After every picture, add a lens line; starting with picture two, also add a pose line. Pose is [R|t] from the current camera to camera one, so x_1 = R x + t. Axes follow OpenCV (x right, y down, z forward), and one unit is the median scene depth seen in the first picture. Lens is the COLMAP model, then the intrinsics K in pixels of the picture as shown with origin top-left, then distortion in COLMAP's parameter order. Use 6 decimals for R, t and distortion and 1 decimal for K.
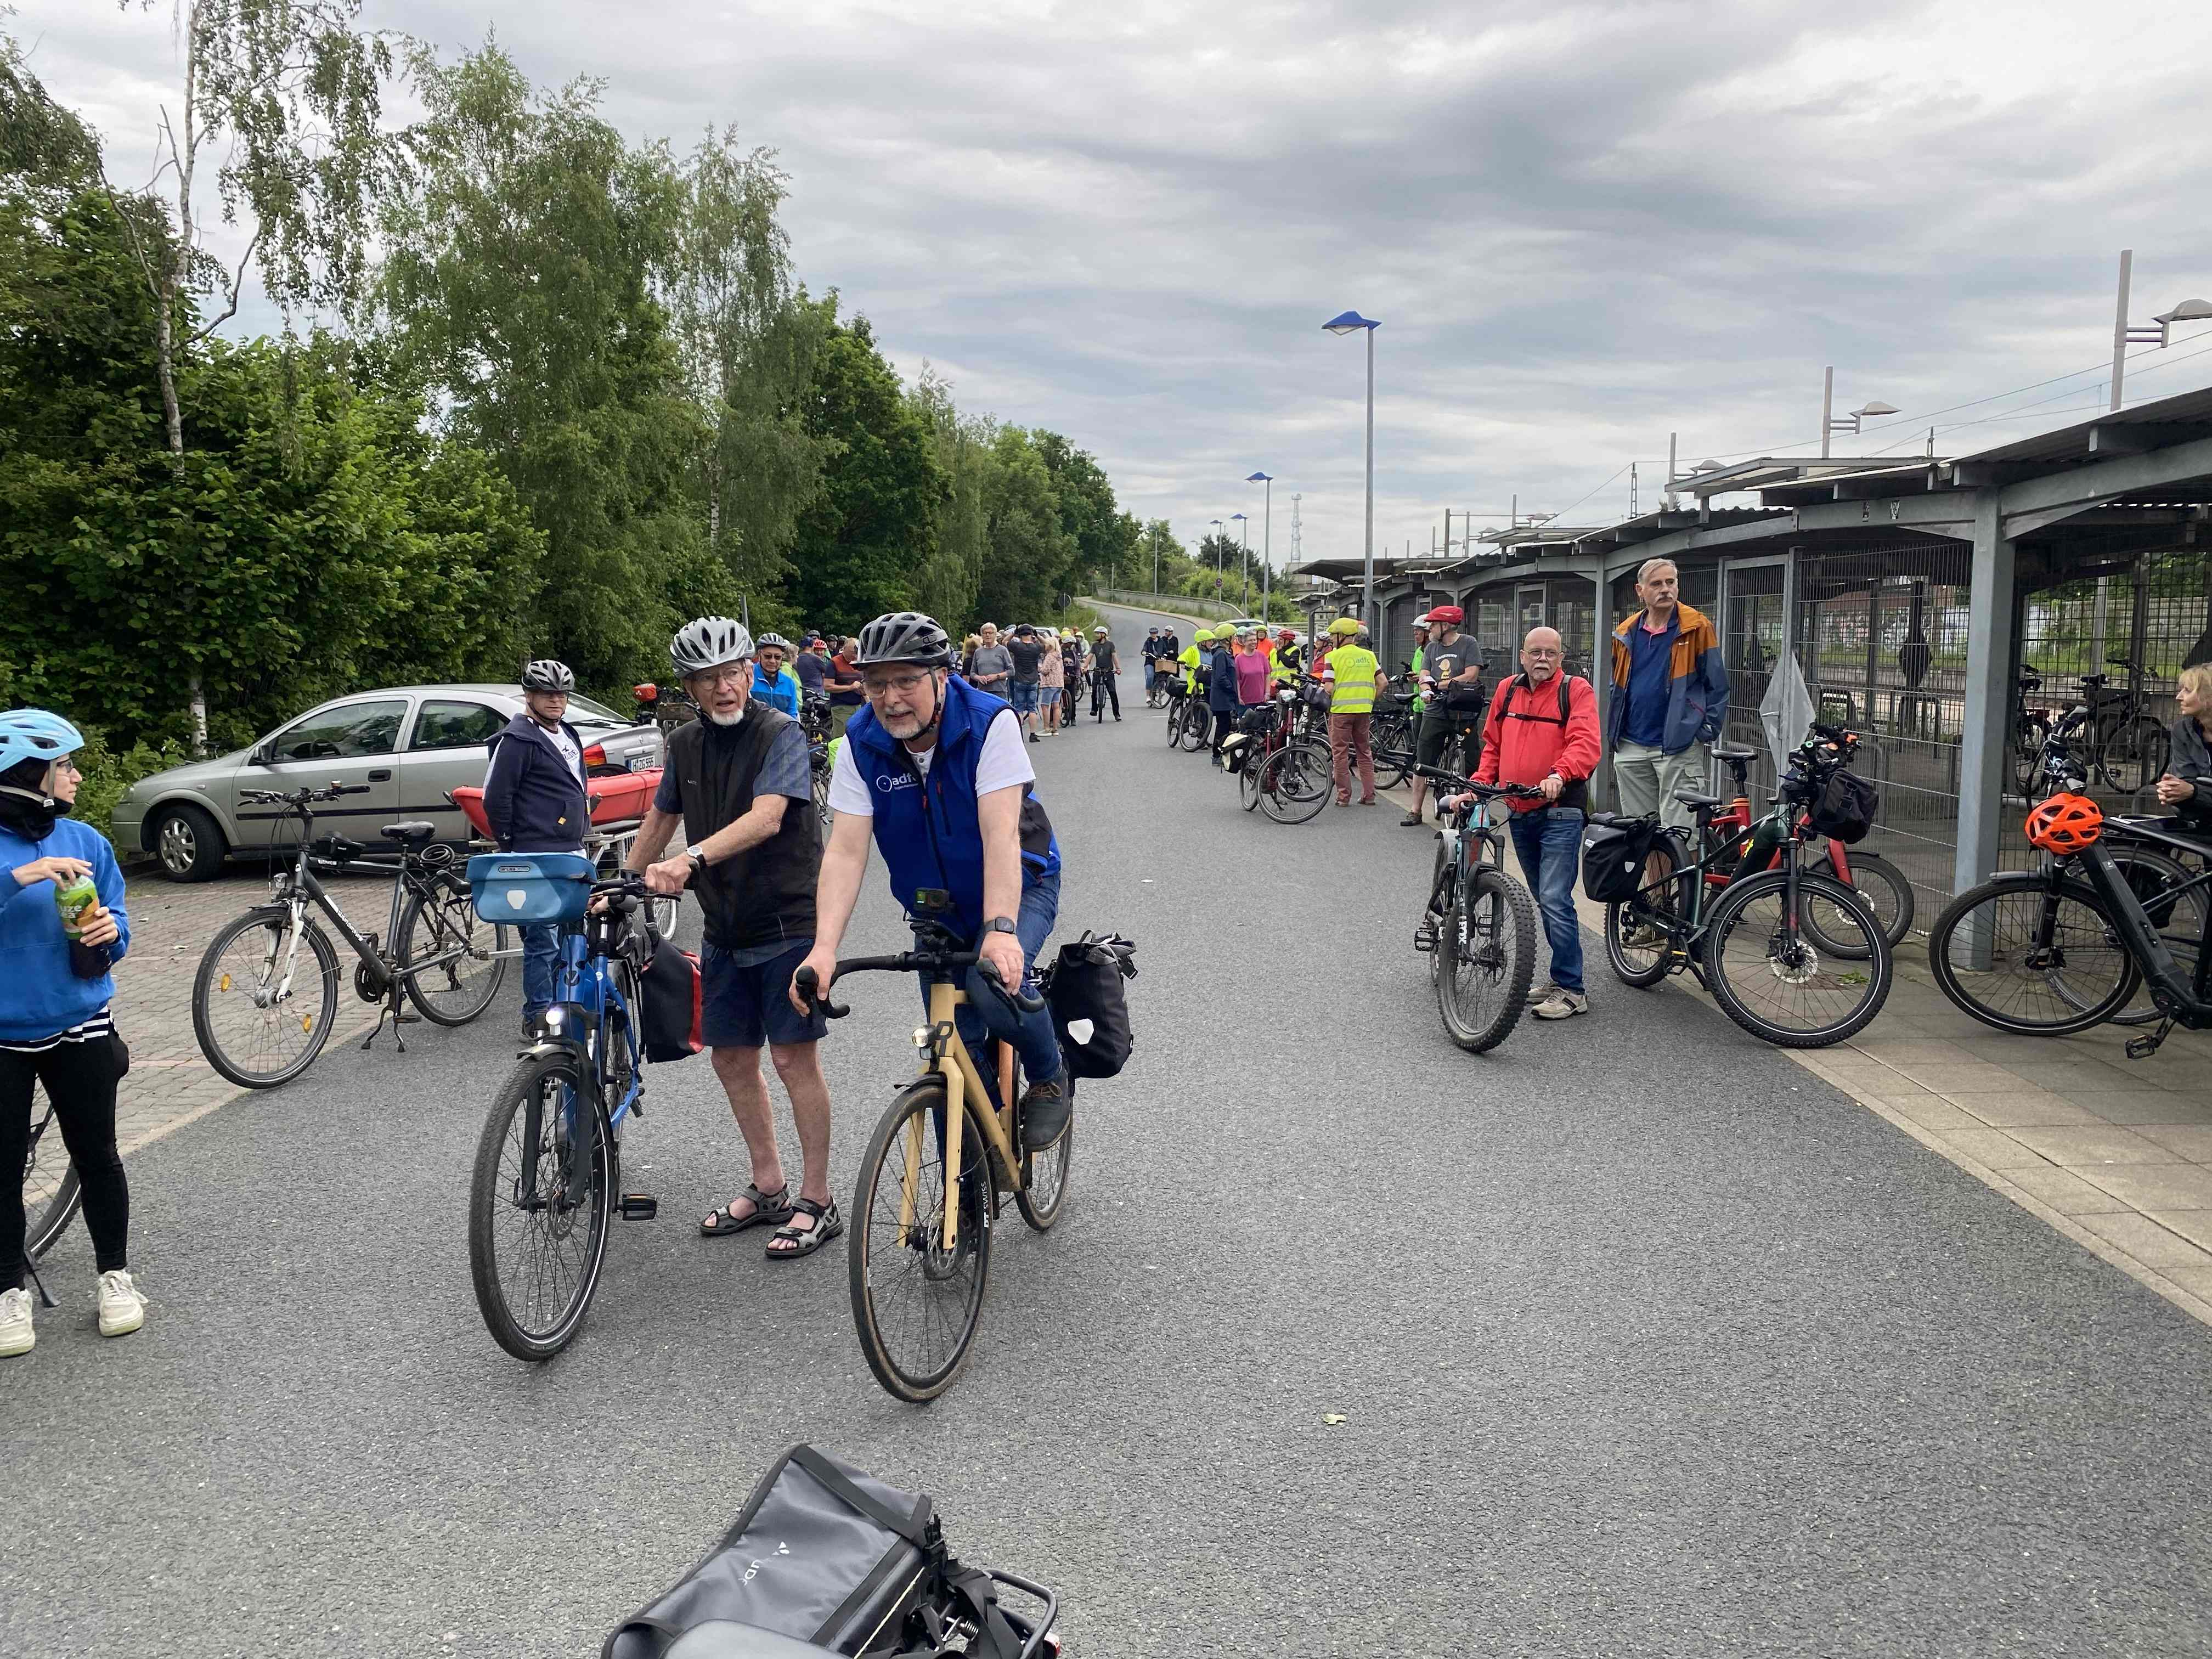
lens RADIAL K [[1647.8, 0, 1102.4], [0, 1647.8, 902.9], [0, 0, 1]] dist [0.038073, -0.117138]
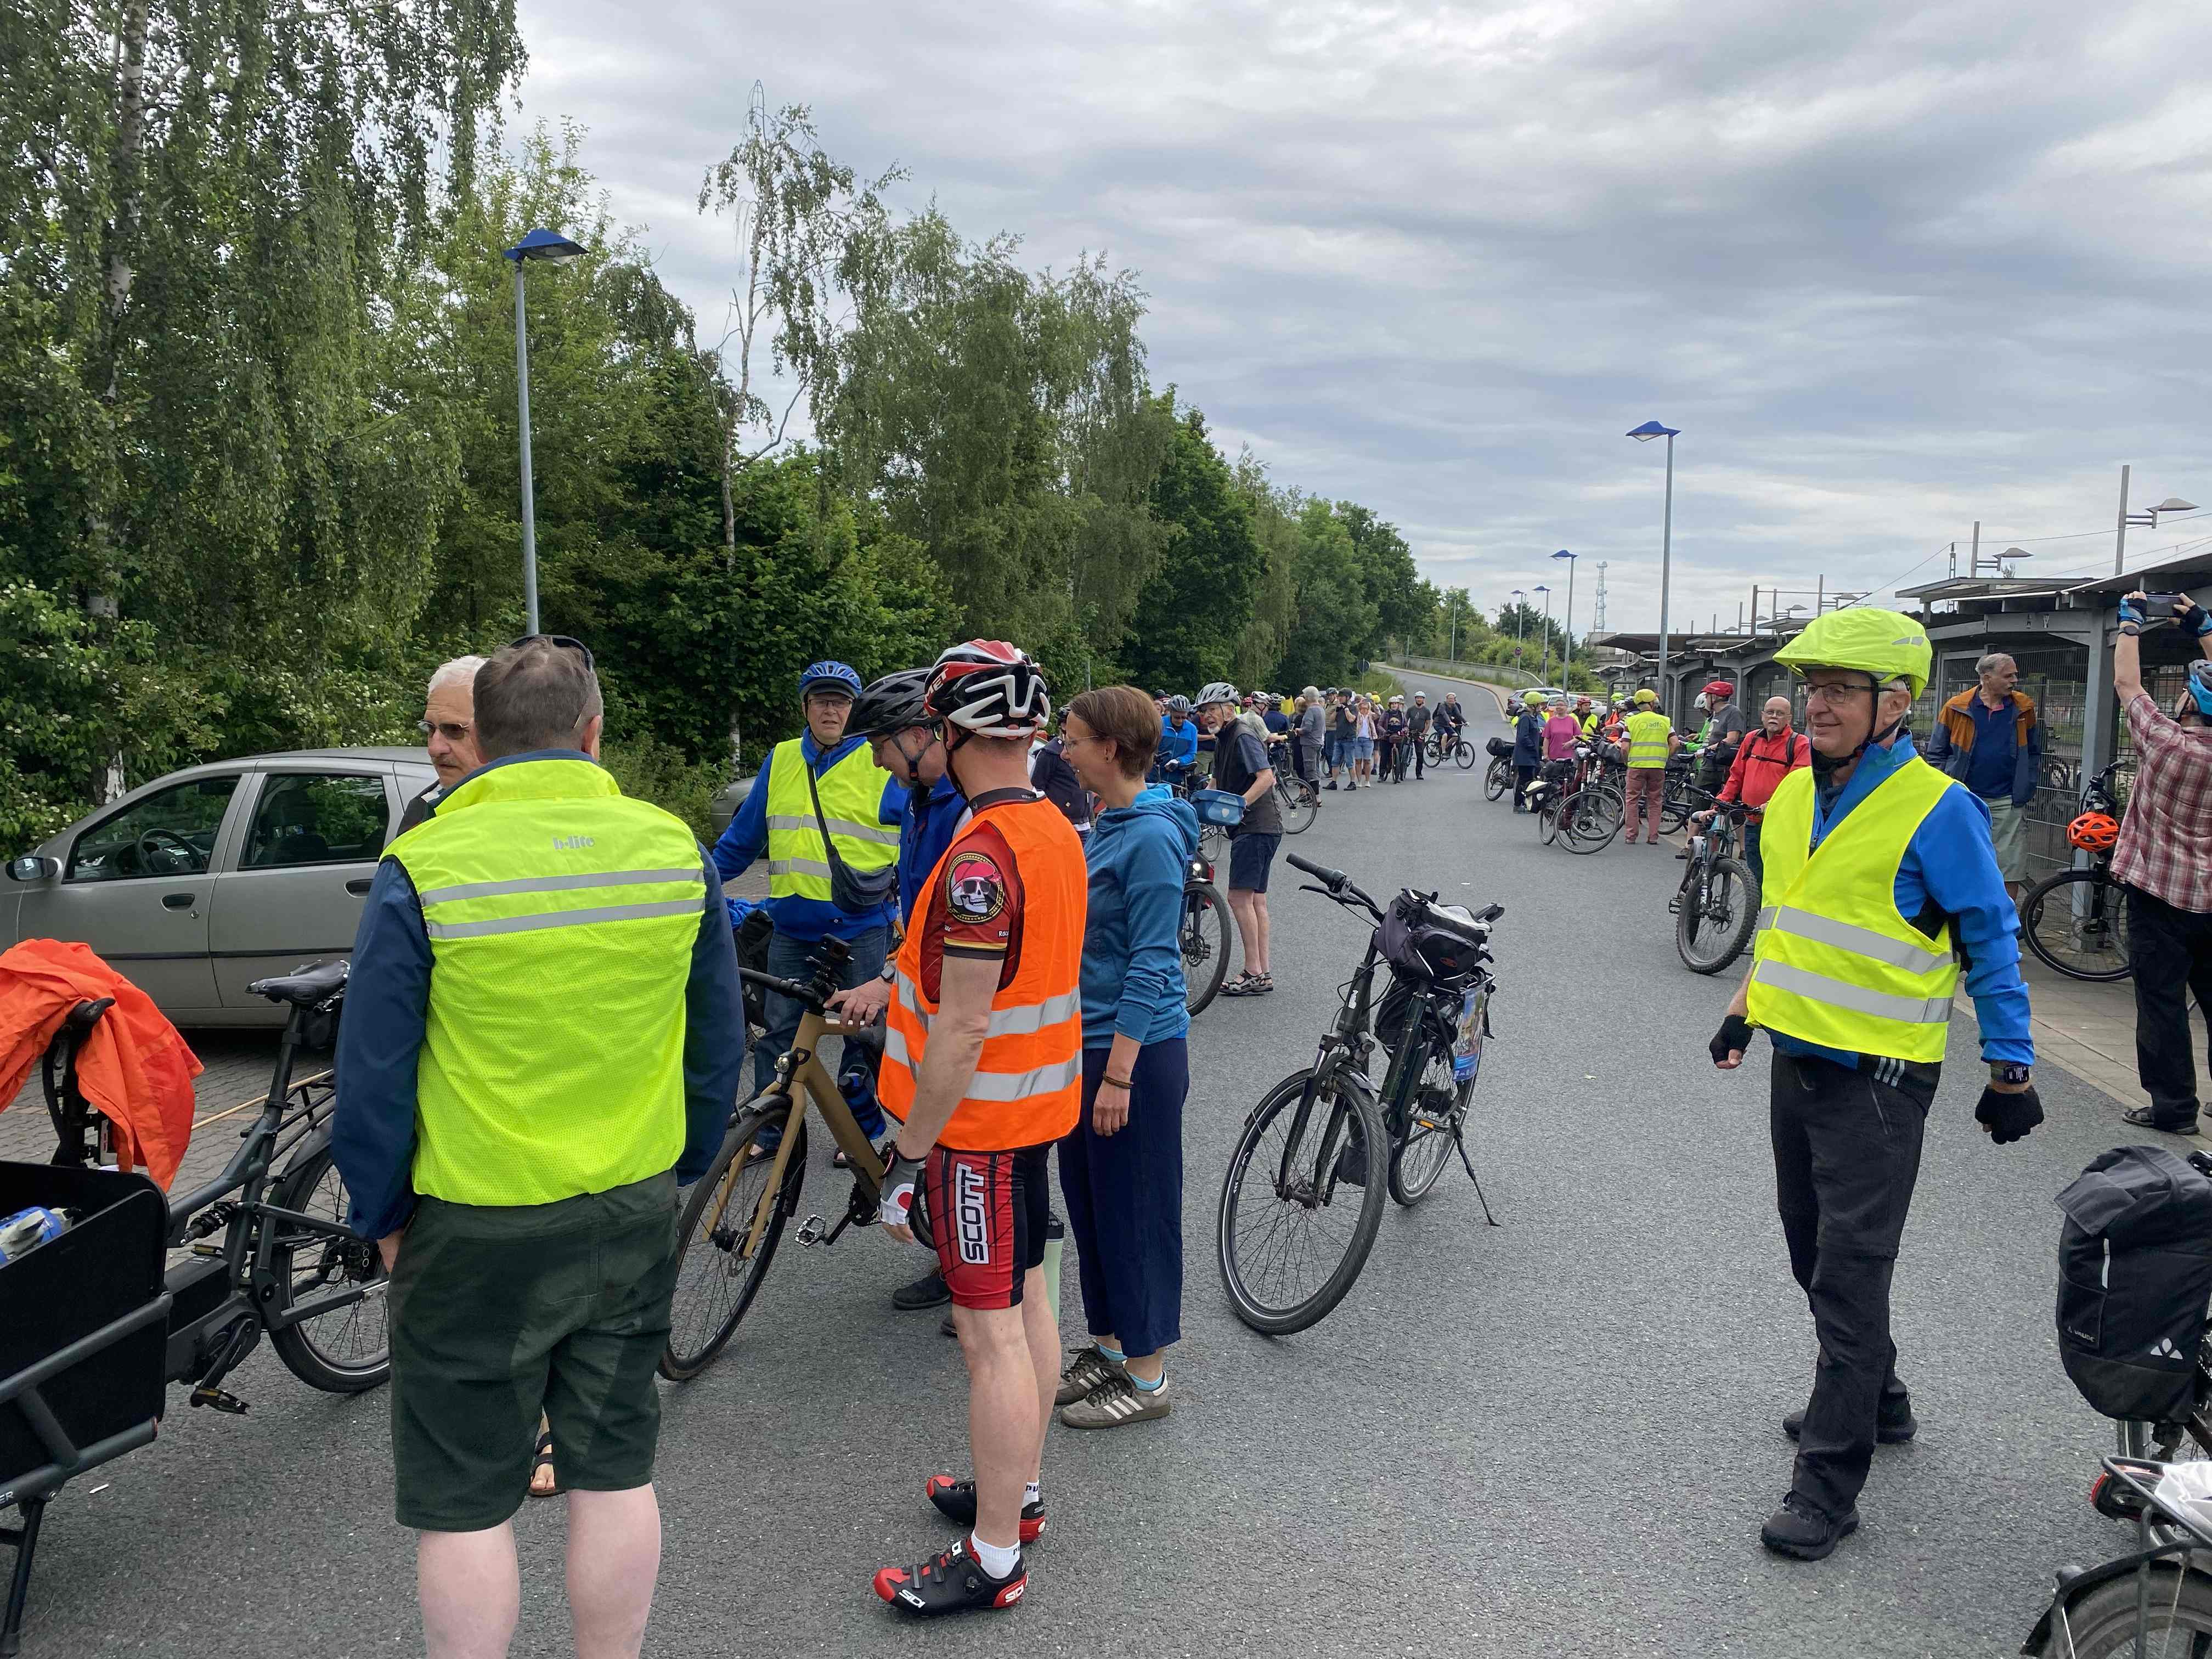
lens RADIAL K [[1739.6, 0, 1041.4], [0, 1739.6, 875.3], [0, 0, 1]] dist [0.110109, -0.264303]
pose [[0.981679, 0.043533, -0.185504, -0.020031], [-0.054402, 0.997063, -0.053909, 0.031352], [0.182613, 0.063013, 0.981164, -0.185432]]
